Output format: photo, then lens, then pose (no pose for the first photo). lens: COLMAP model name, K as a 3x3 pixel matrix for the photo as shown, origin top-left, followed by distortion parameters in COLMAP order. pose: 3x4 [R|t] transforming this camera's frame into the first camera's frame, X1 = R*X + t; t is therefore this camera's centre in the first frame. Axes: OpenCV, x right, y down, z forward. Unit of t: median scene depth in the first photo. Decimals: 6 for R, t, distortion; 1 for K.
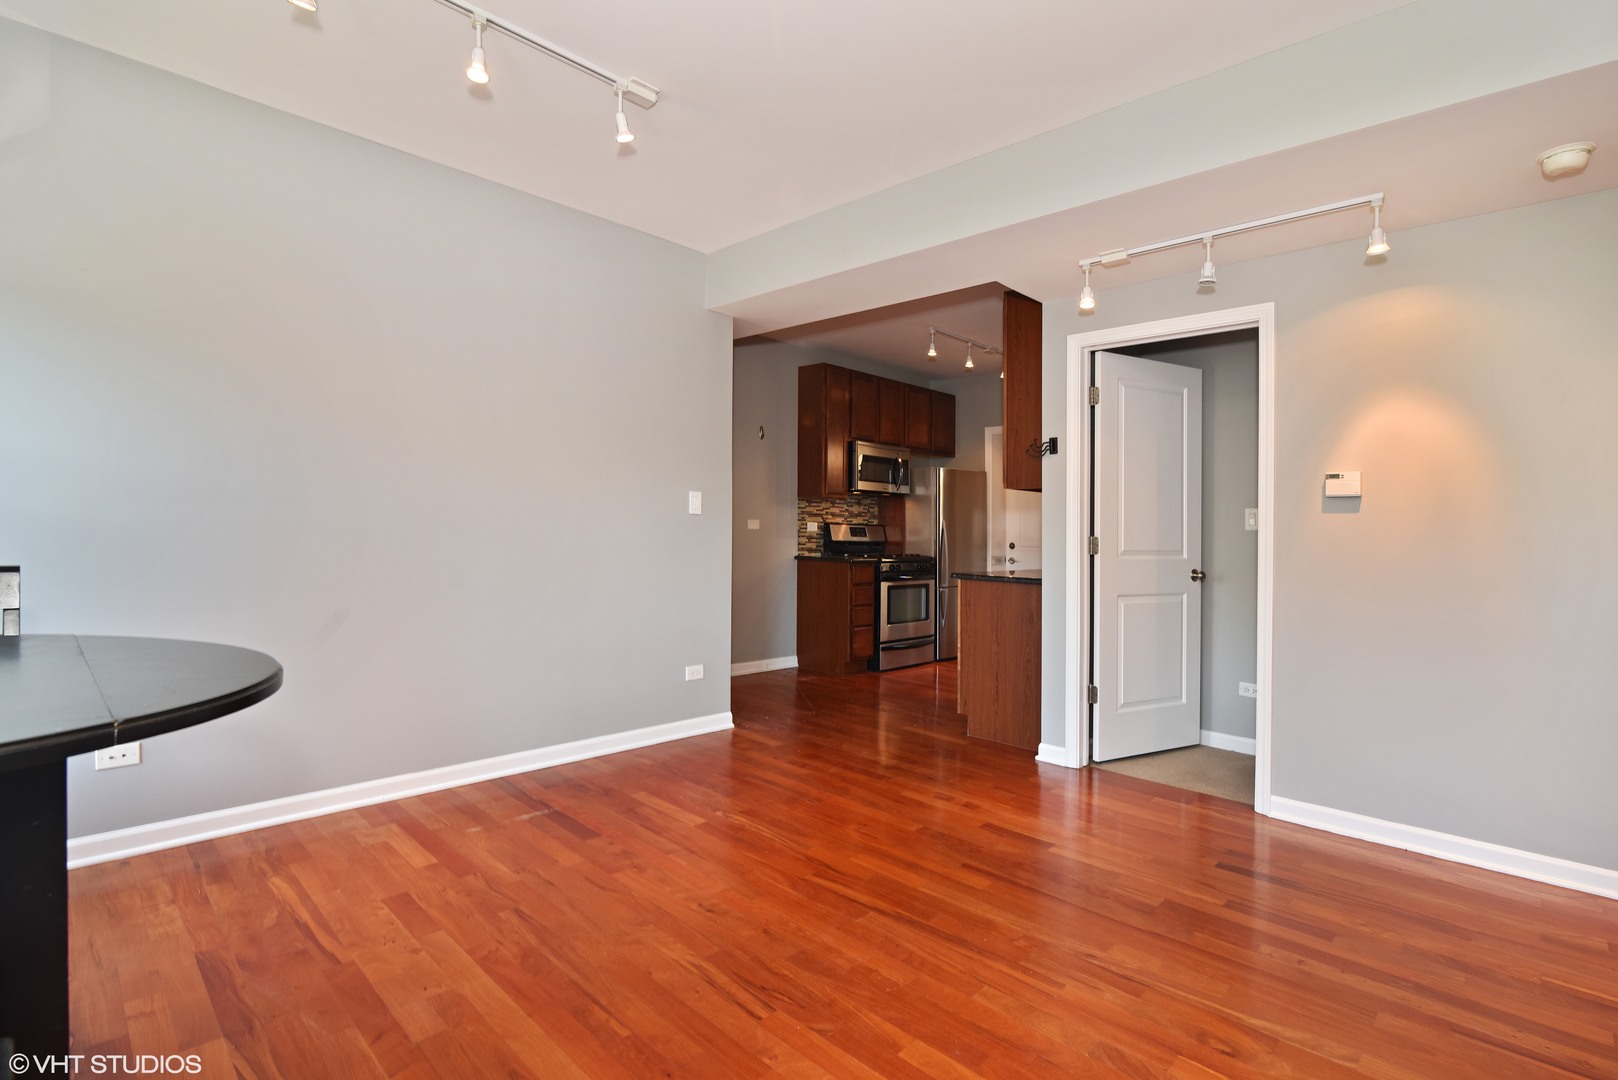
lens RADIAL K [[780.9, 0, 808.8], [0, 780.9, 530.8], [0, 0, 1]] dist [-0.002740, 0.001095]
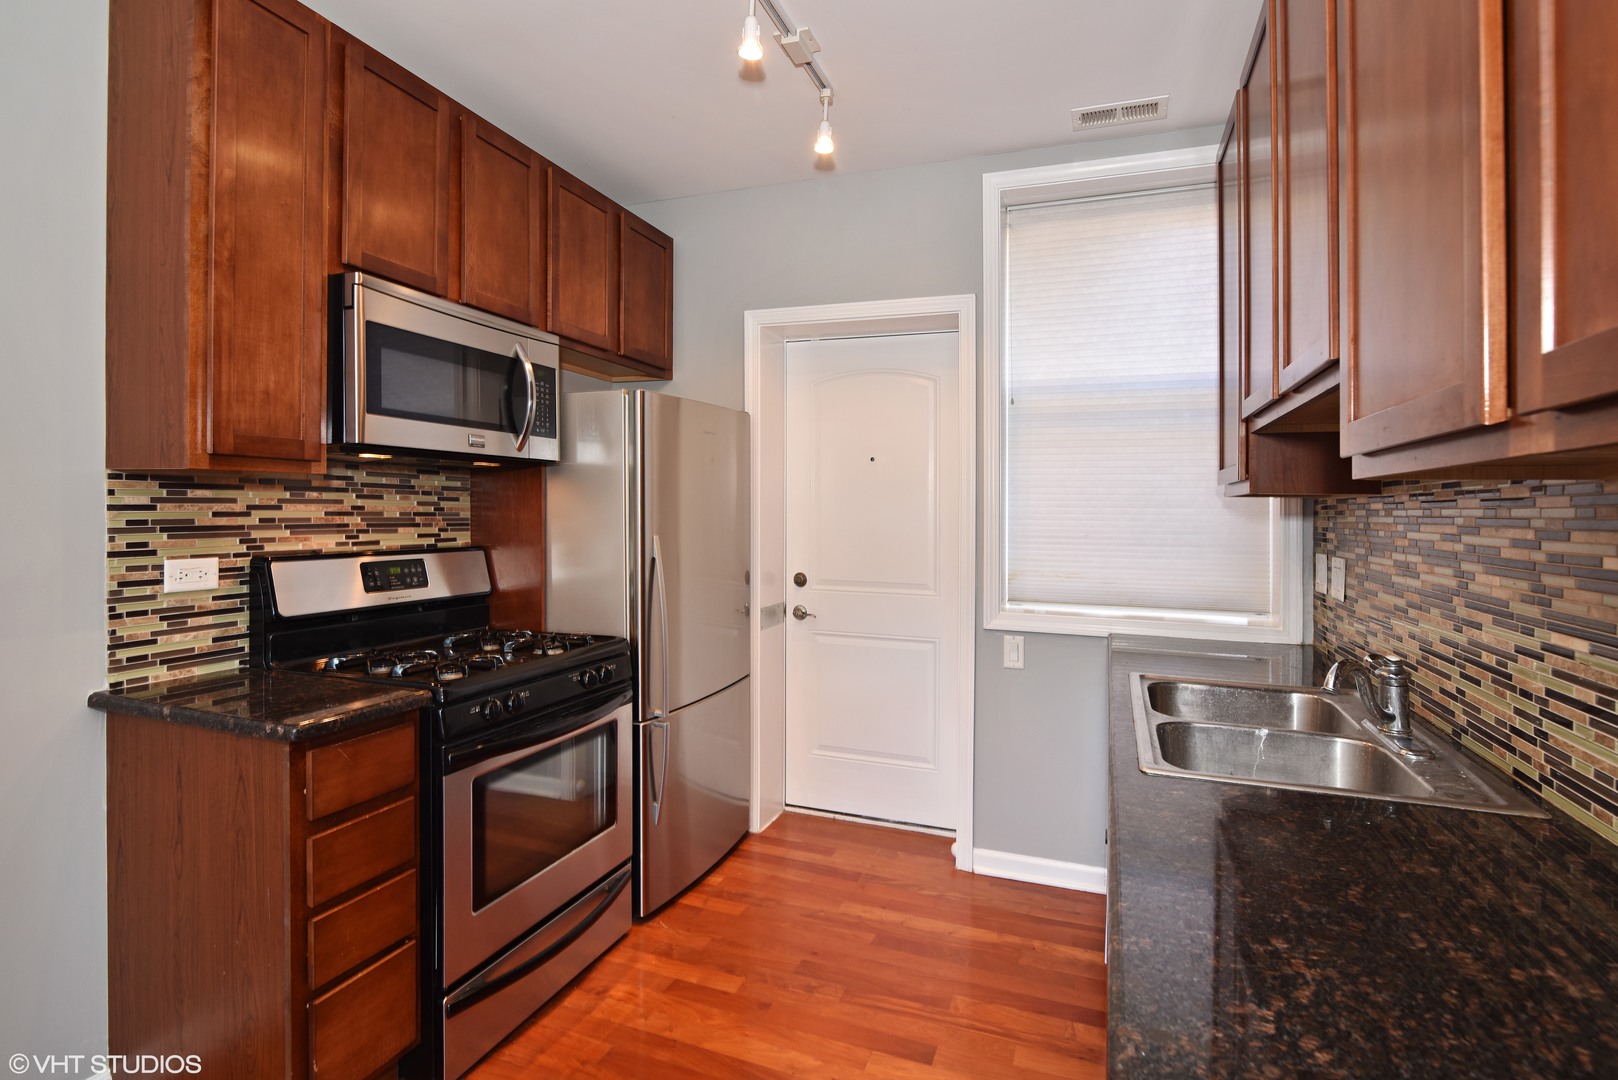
lens RADIAL K [[780.9, 0, 799.0], [0, 780.9, 499.6], [0, 0, 1]] dist [-0.002740, 0.001095]
pose [[0.922985, -0.007001, 0.384772, 0.095854], [0.009081, 0.999952, -0.003589, -0.028251], [-0.384729, 0.006807, 0.923005, 0.645957]]
